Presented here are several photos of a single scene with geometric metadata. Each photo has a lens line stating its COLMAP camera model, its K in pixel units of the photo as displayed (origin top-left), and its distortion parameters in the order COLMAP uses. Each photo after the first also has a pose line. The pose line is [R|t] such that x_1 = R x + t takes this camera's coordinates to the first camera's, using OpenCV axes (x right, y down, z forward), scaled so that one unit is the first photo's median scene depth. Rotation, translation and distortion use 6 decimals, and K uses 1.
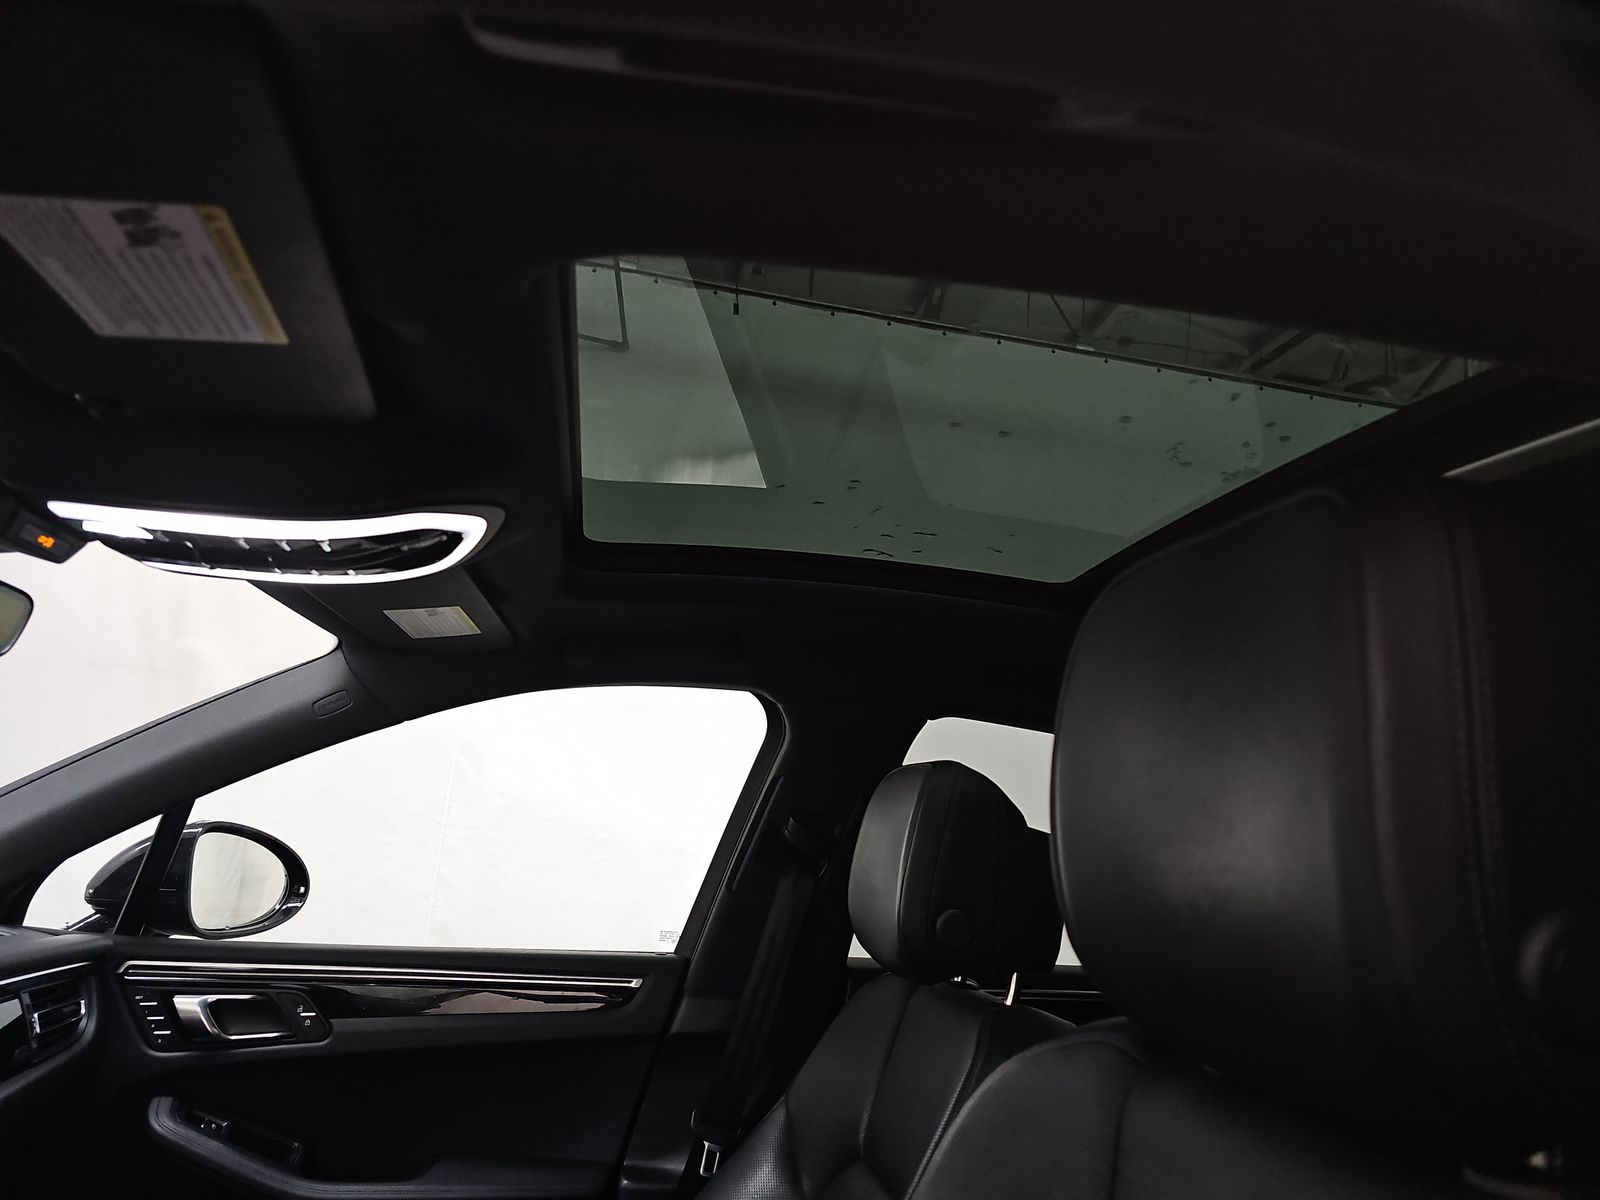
lens RADIAL K [[1038.1, 0, 807.9], [0, 1038.1, 606.1], [0, 0, 1]] dist [0.025237, -0.037116]
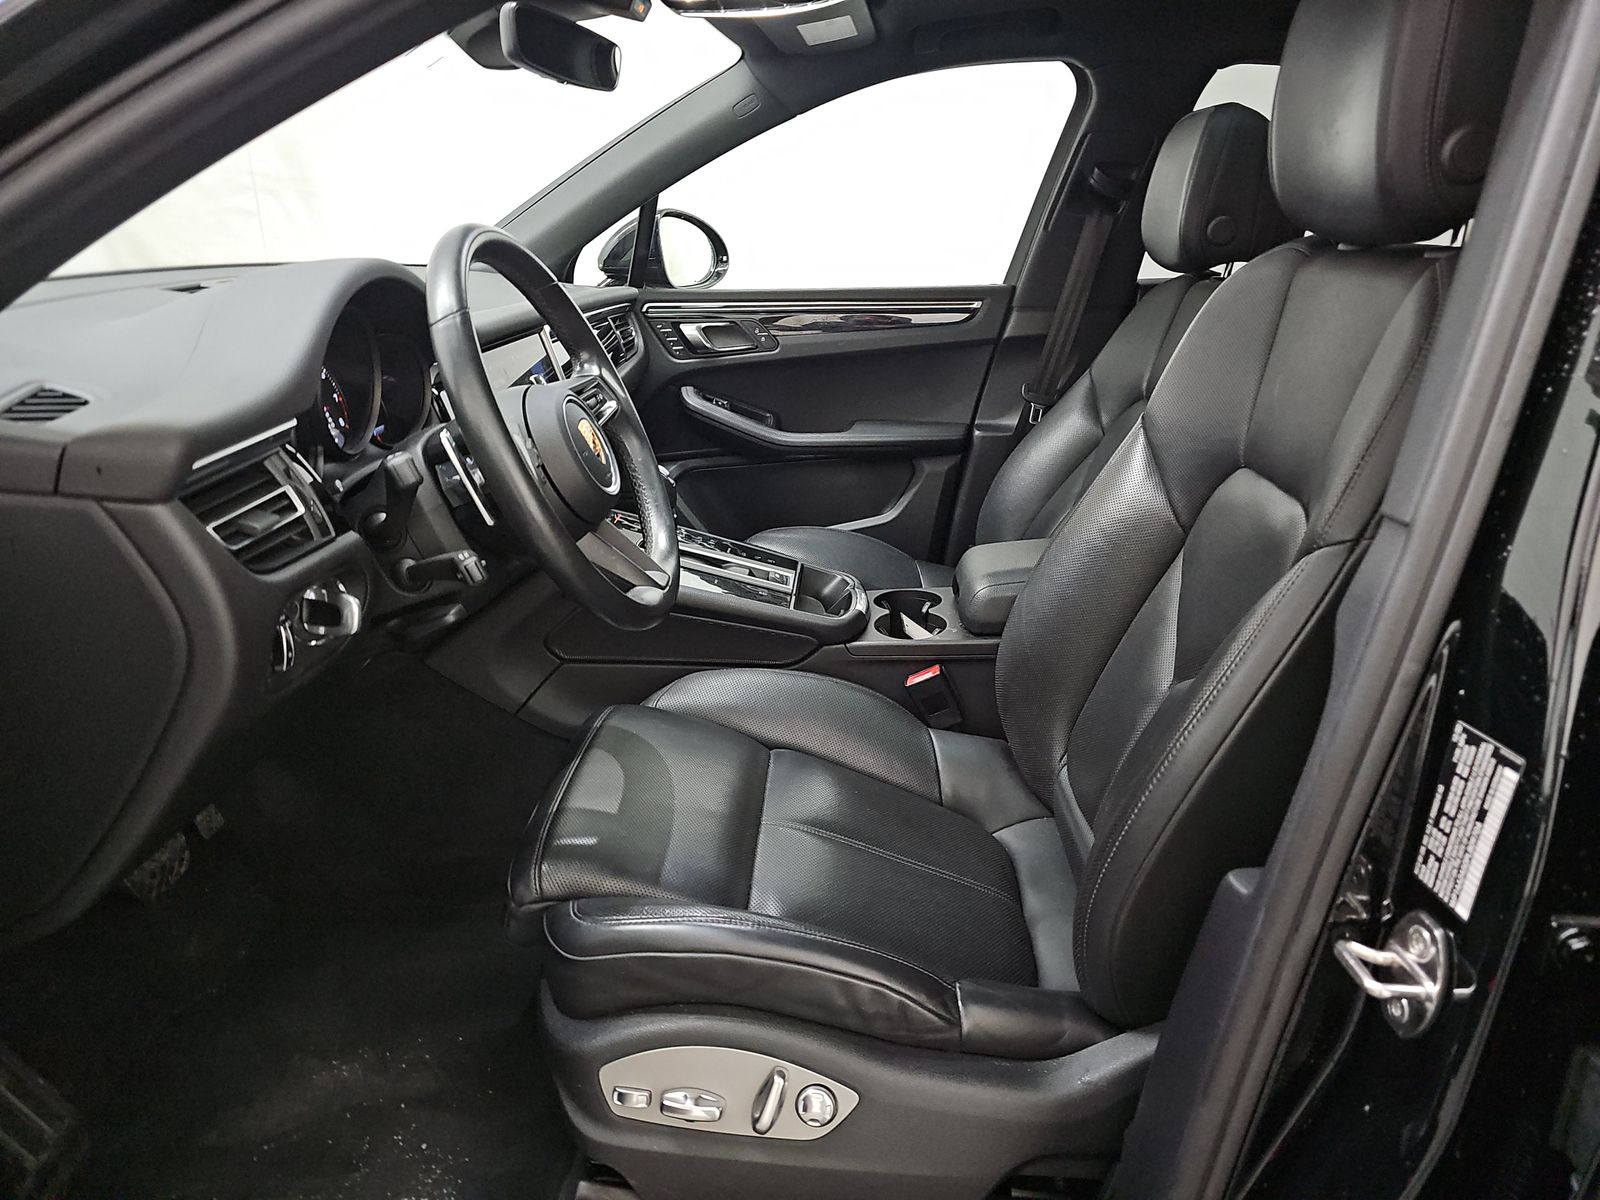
lens RADIAL K [[1038.1, 0, 807.9], [0, 1038.1, 606.1], [0, 0, 1]] dist [0.025237, -0.037116]
pose [[0.968264, 0.017642, -0.249307, -0.031308], [0.117964, 0.847146, 0.518100, -0.046292], [0.220340, -0.531067, 0.818180, -0.418620]]
